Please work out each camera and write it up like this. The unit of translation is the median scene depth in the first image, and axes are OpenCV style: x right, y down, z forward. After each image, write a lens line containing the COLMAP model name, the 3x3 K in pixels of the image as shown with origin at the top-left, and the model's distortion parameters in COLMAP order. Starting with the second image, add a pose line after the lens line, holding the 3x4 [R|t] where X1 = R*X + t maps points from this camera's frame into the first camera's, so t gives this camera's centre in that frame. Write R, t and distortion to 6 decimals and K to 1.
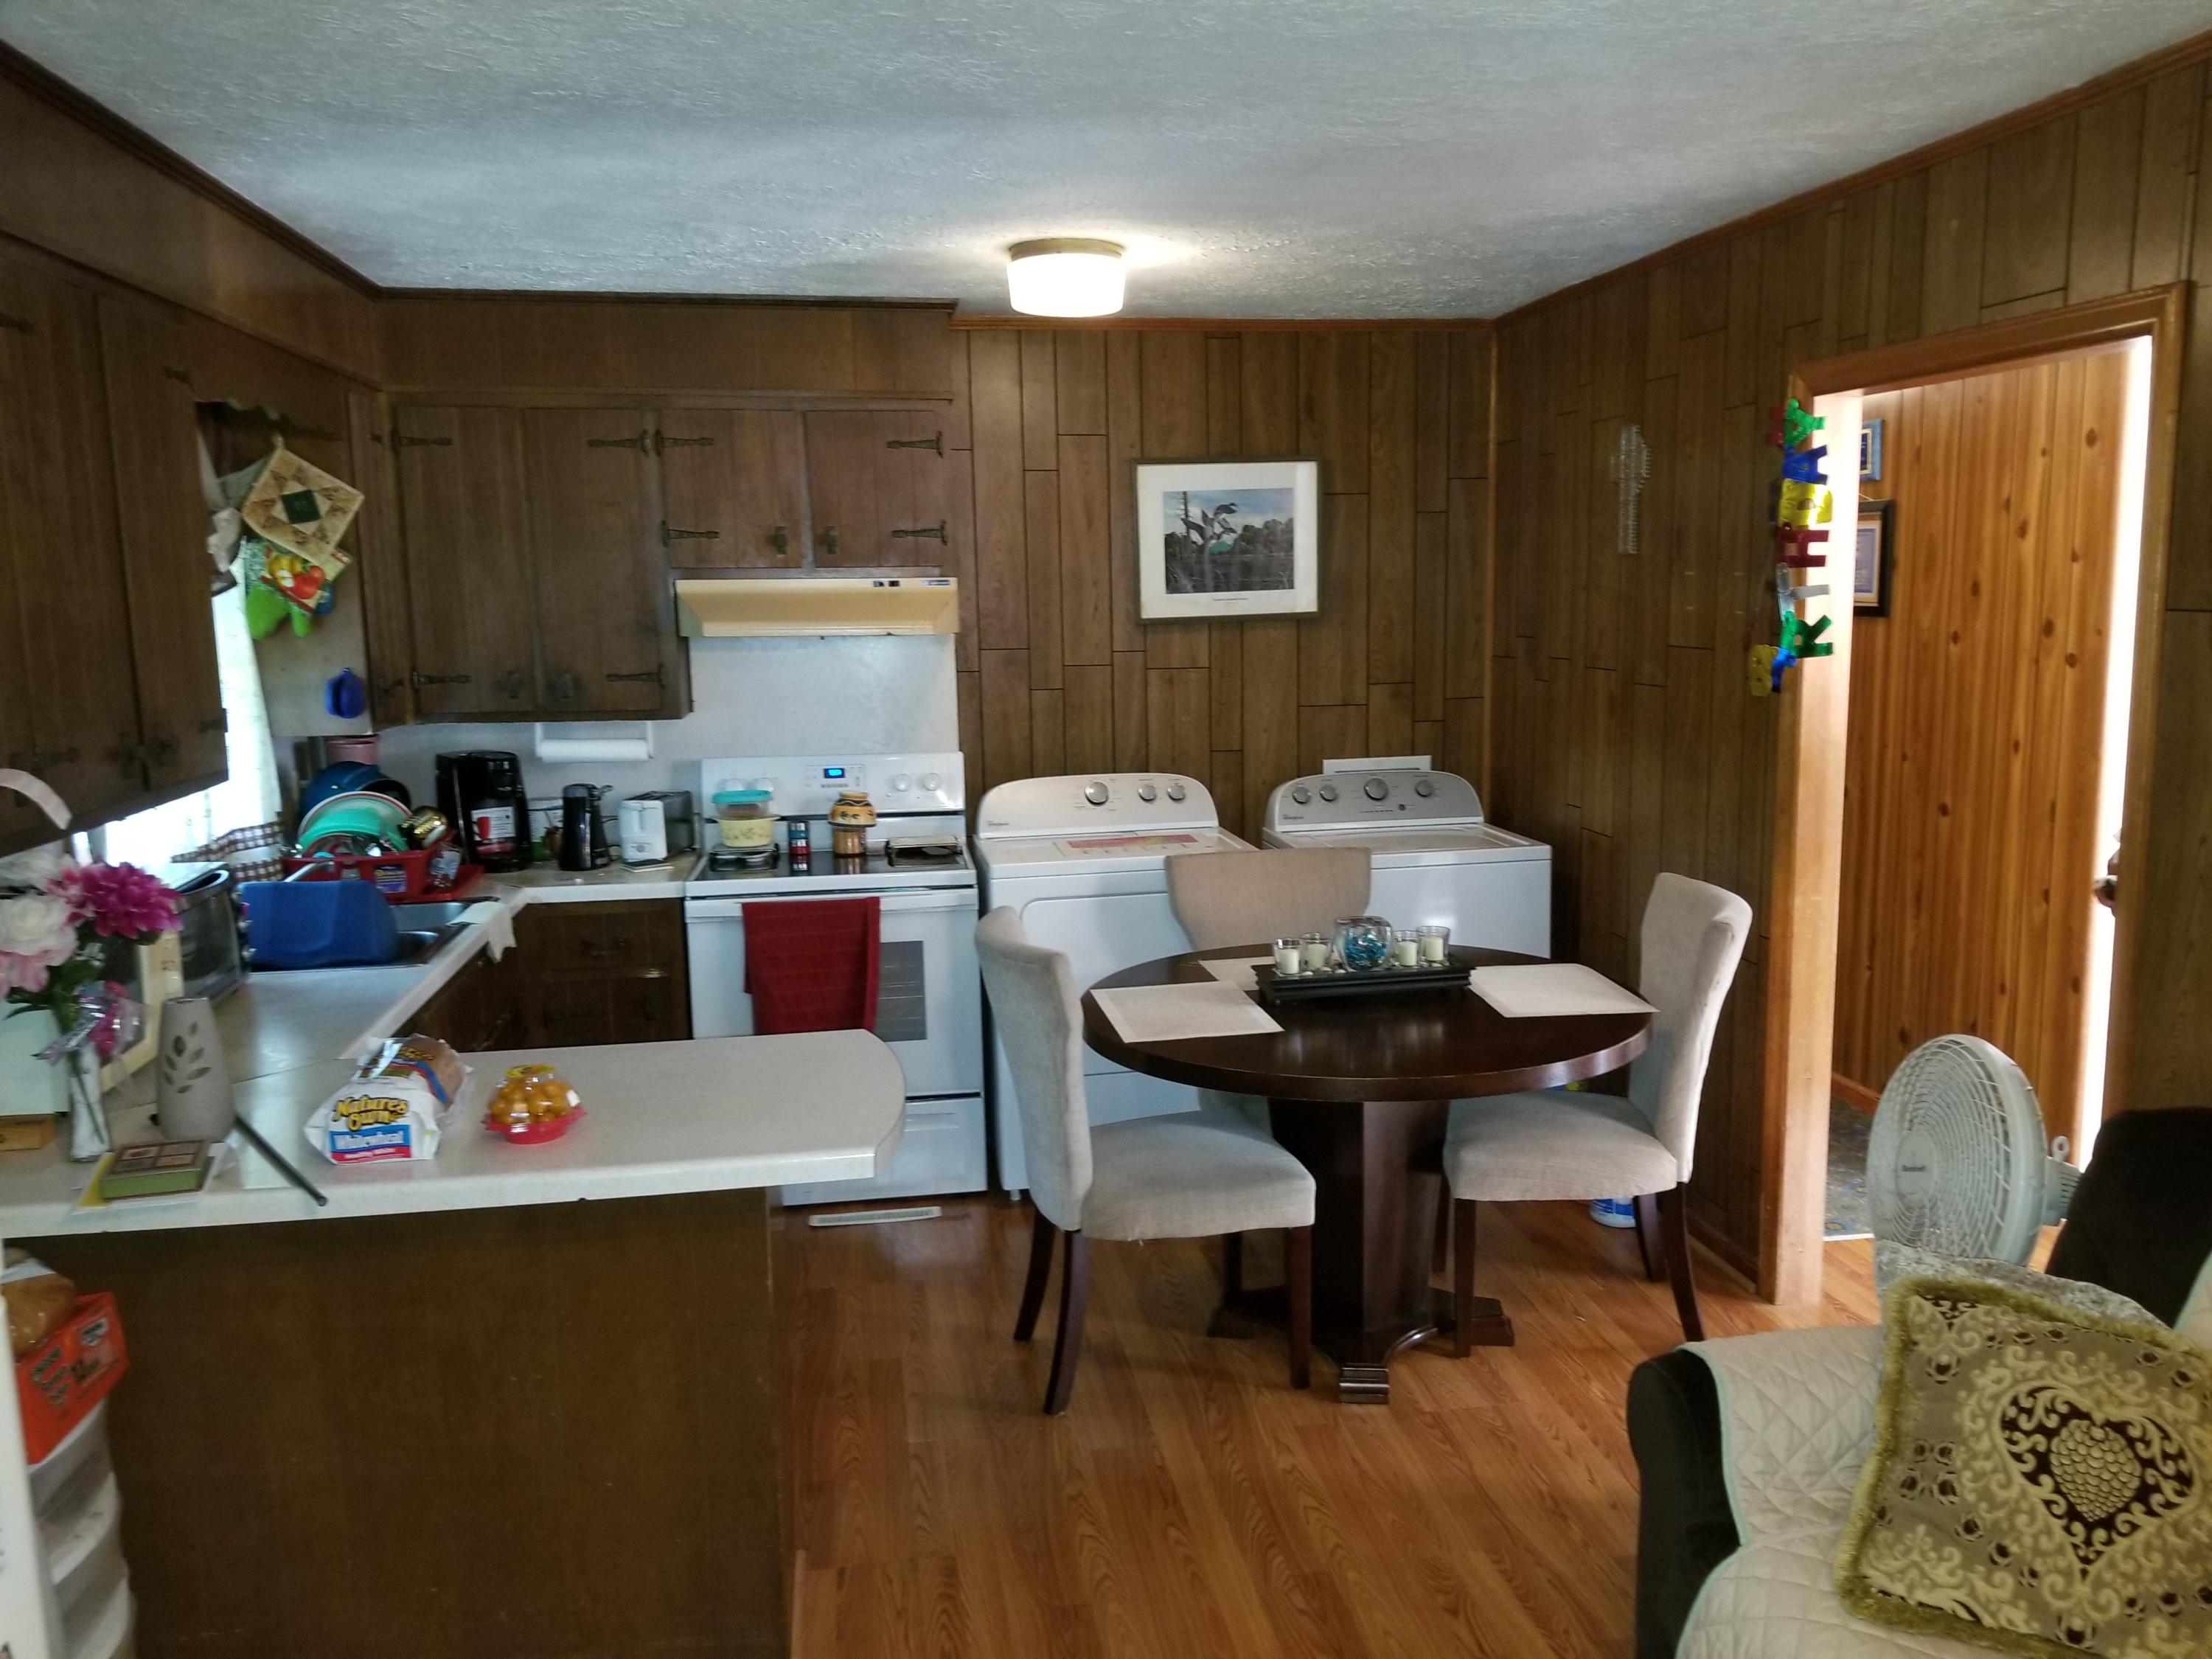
lens RADIAL K [[1705.6, 0, 1106.0], [0, 1705.6, 829.5], [0, 0, 1]] dist [-0.003310, -0.135073]
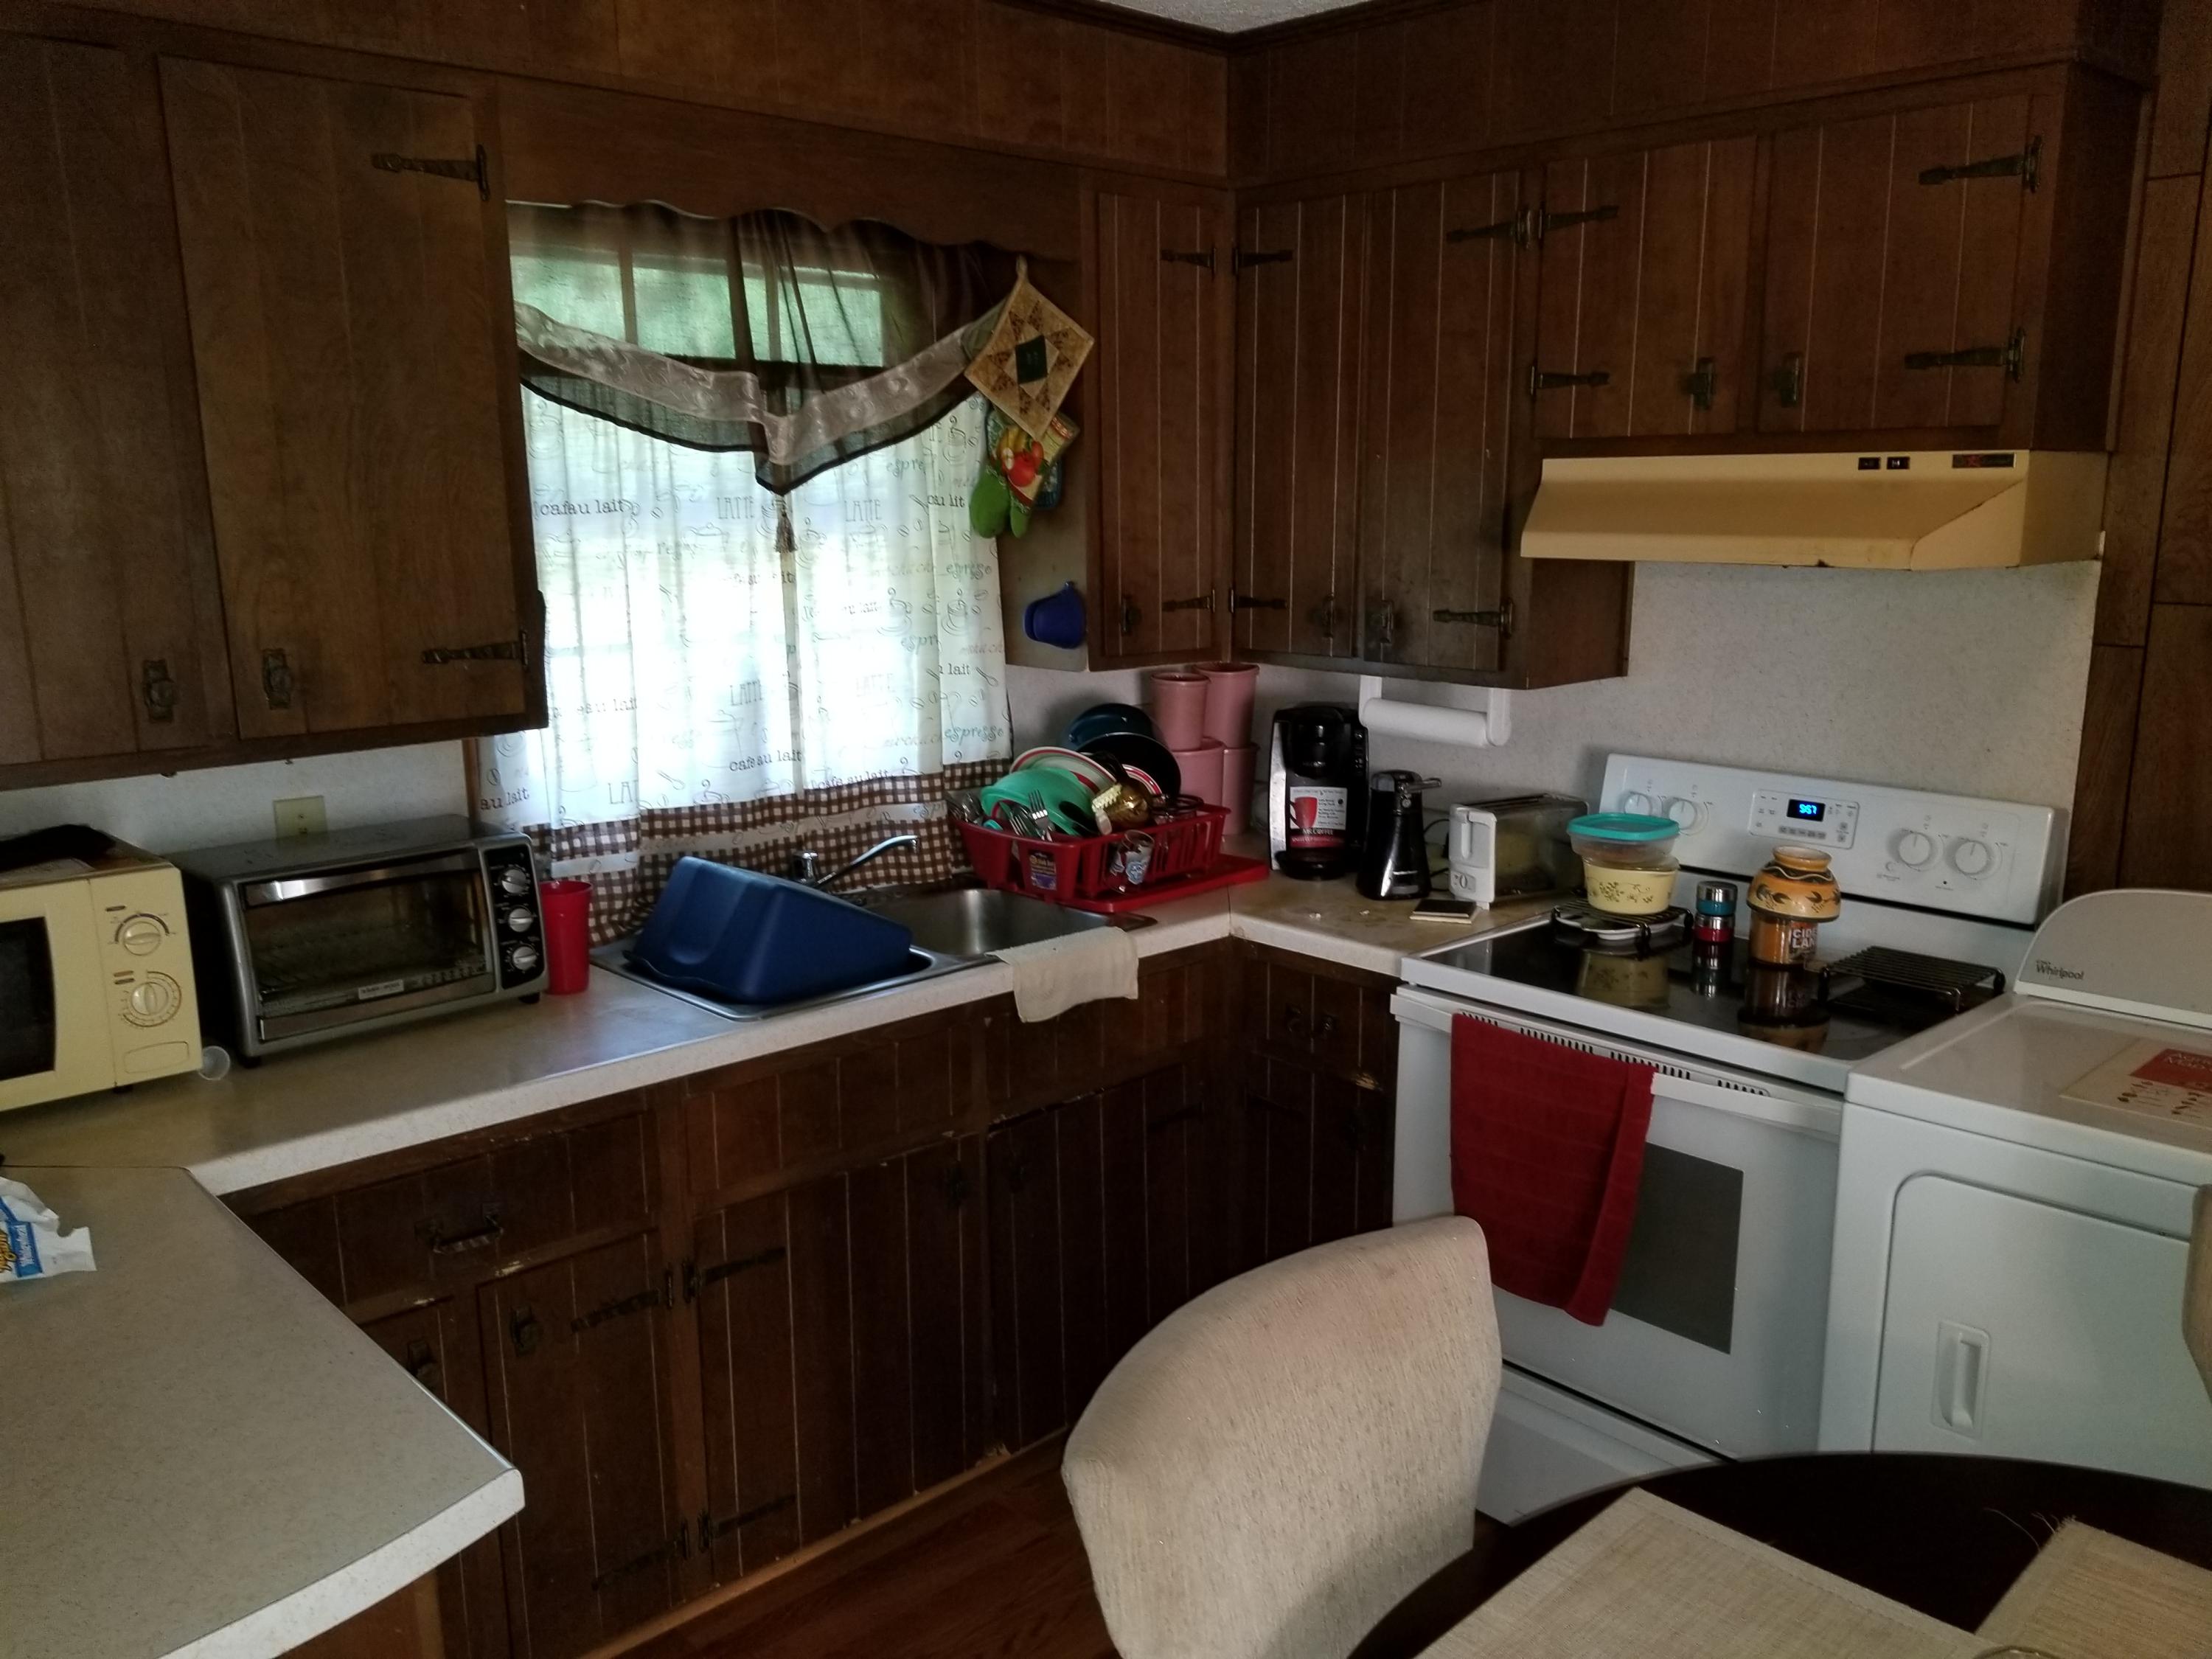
lens RADIAL K [[1714.5, 0, 1107.7], [0, 1714.5, 869.1], [0, 0, 1]] dist [0.085490, -0.136536]
pose [[0.580797, 0.182059, -0.793429, 0.191871], [-0.116119, 0.983232, 0.140611, -0.080118], [0.805724, 0.010466, 0.592199, 0.572960]]
